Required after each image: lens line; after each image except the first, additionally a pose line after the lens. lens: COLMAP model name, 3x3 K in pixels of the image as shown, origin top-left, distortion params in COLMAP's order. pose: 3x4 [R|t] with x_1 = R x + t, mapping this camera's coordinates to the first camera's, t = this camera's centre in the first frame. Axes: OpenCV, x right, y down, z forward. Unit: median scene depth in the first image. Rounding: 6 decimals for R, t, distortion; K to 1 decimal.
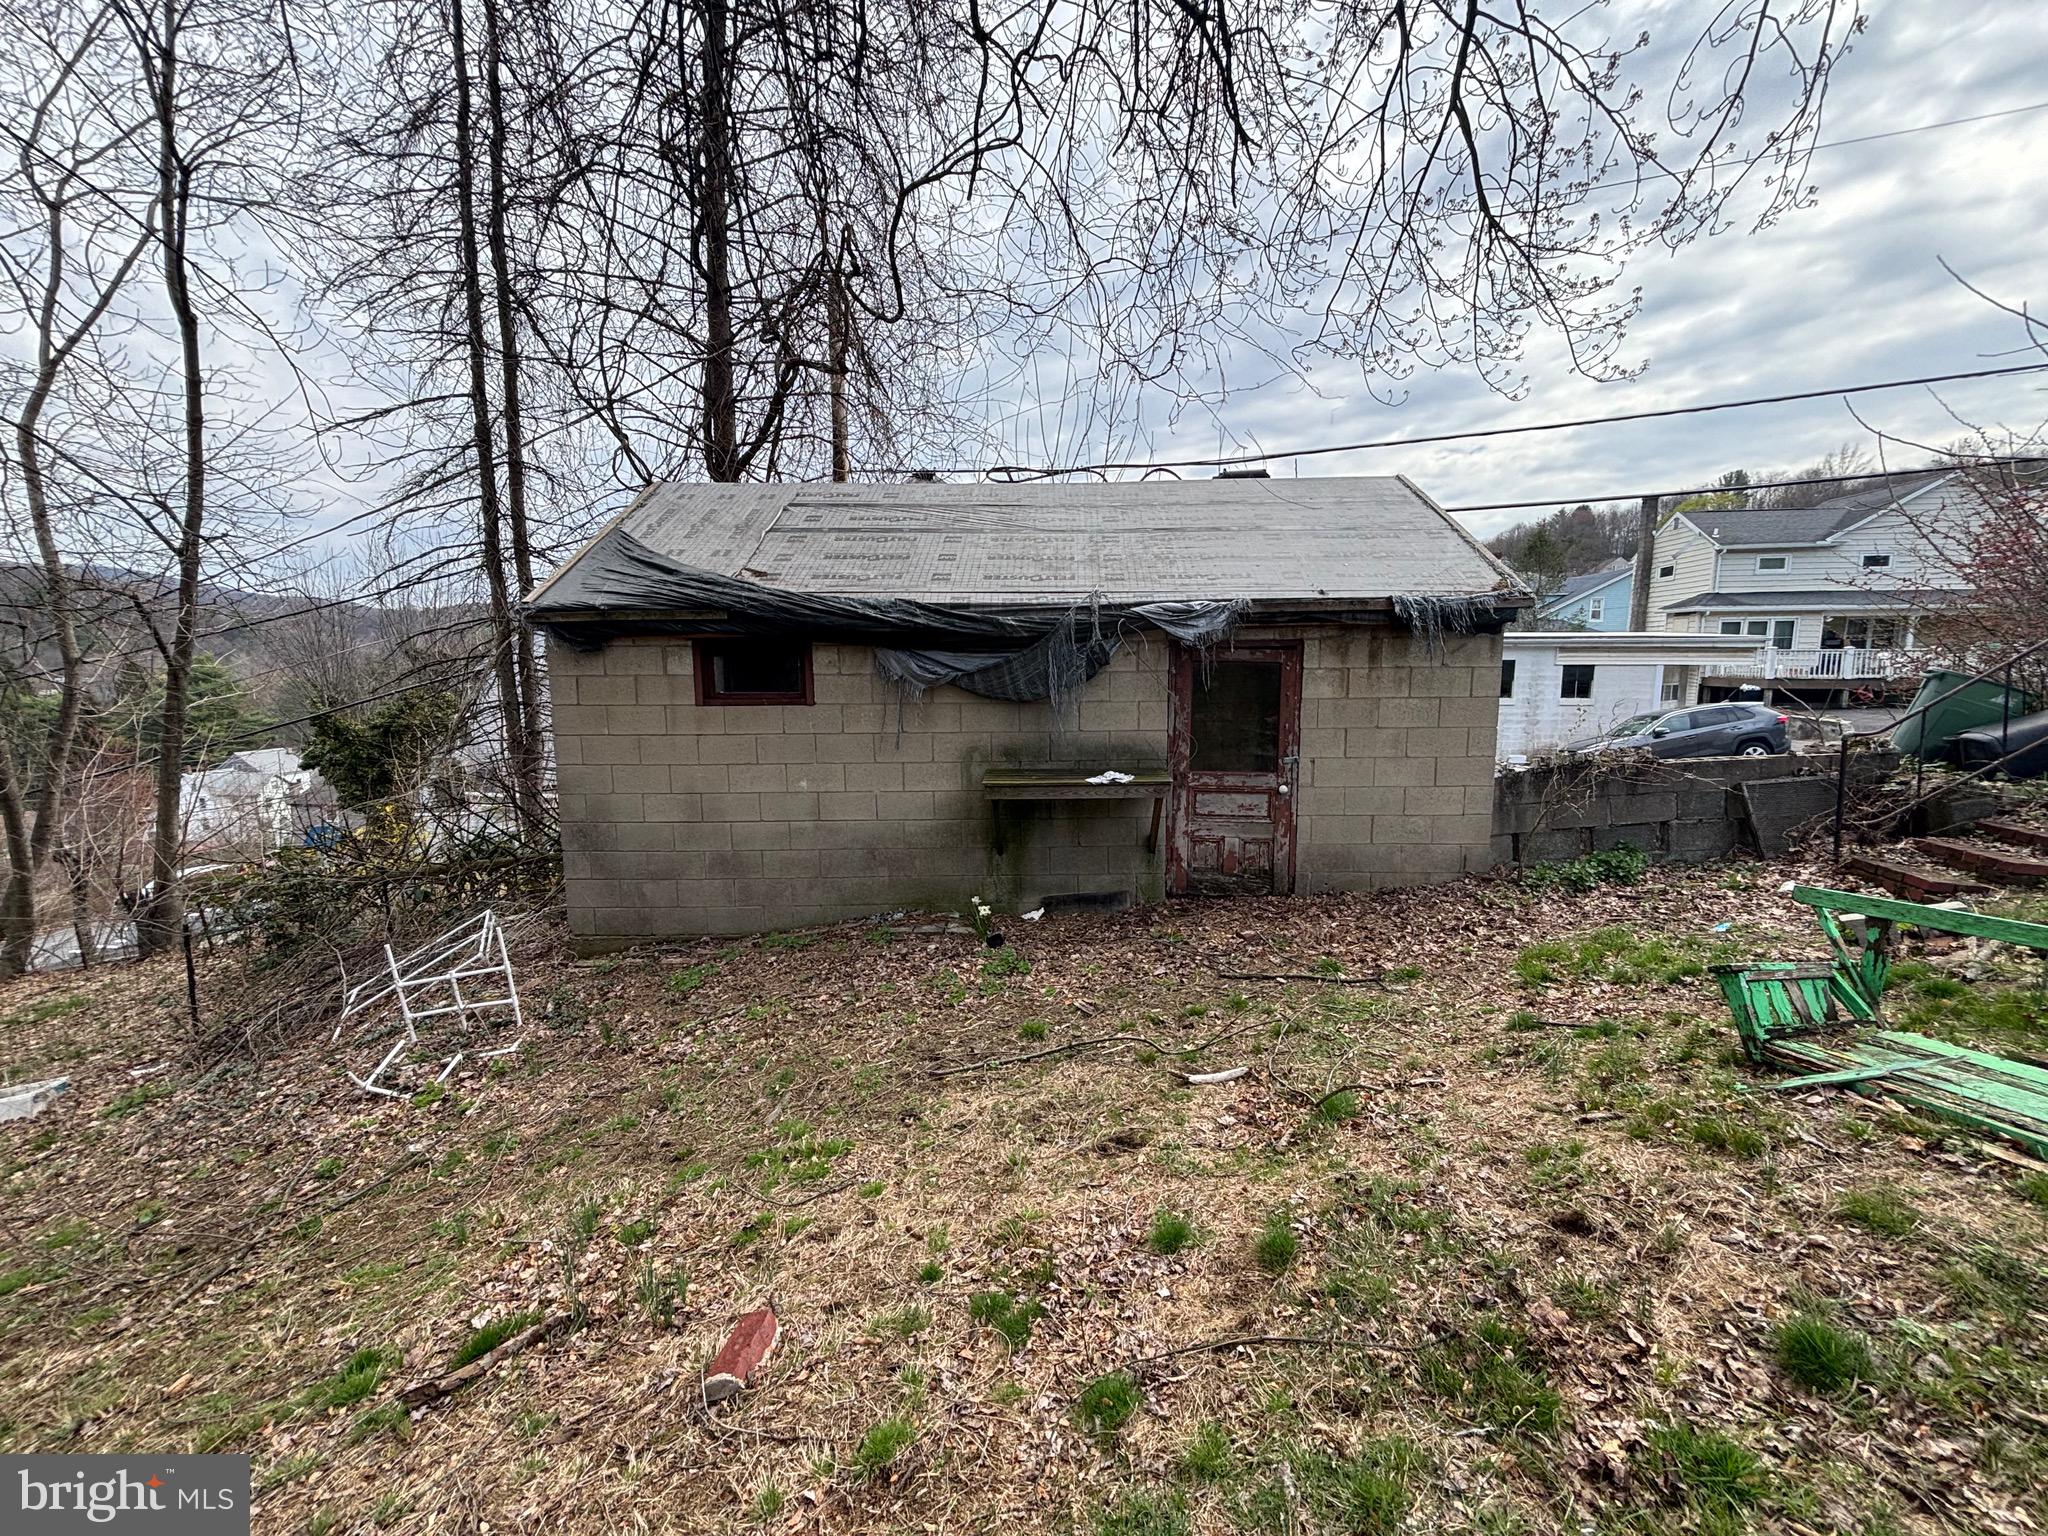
lens RADIAL K [[819.1, 0, 1026.4], [0, 819.1, 766.7], [0, 0, 1]] dist [-0.000364, 0.000122]
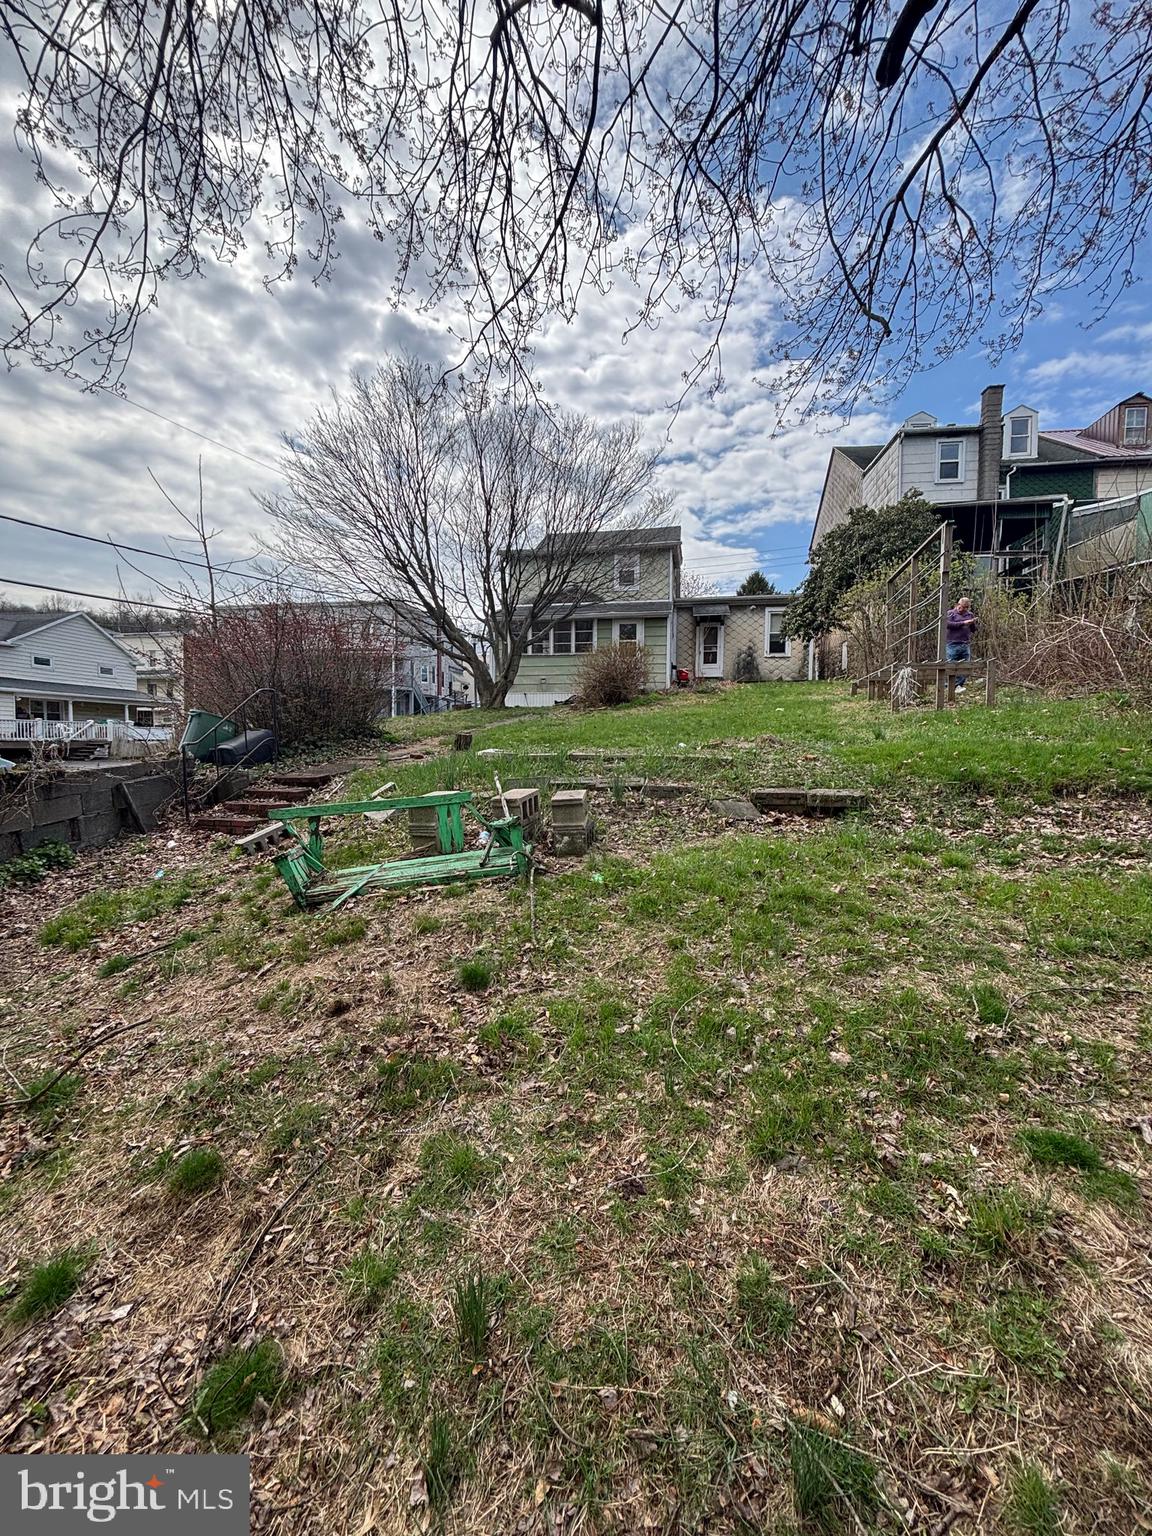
lens RADIAL K [[616.3, 0, 574.0], [0, 616.3, 776.1], [0, 0, 1]] dist [0.000685, -0.000348]
pose [[0.040950, -0.052717, 0.997770, -0.309886], [0.114850, 0.992236, 0.047711, 0.094018], [-0.992538, 0.112640, 0.046686, 0.343159]]
